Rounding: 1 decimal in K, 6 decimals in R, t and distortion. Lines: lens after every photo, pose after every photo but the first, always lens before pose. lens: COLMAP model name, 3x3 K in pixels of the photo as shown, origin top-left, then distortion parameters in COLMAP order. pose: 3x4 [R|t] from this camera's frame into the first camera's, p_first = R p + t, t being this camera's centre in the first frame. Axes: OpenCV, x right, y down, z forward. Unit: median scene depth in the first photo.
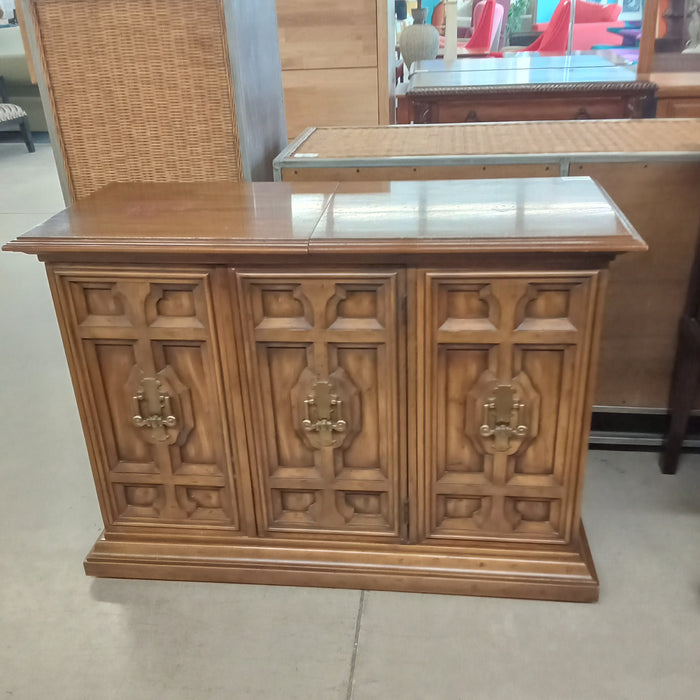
lens RADIAL K [[752.7, 0, 350.0], [0, 752.7, 350.0], [0, 0, 1]] dist [0.006829, -0.011970]
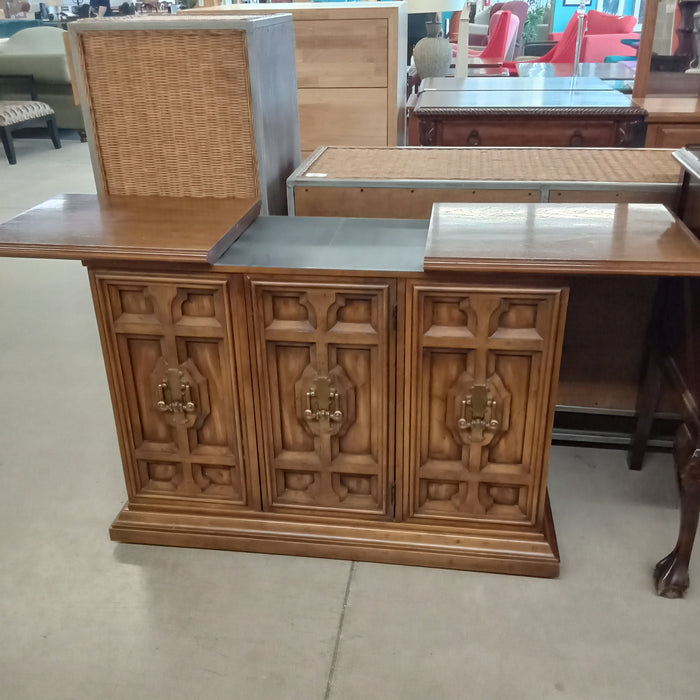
lens RADIAL K [[747.6, 0, 360.0], [0, 747.6, 345.7], [0, 0, 1]] dist [-0.004573, 0.009374]
pose [[0.999512, 0.031244, -0.000681, 0.018214], [-0.031245, 0.999510, -0.001610, -0.005218], [0.000630, 0.001630, 0.999998, -0.134410]]
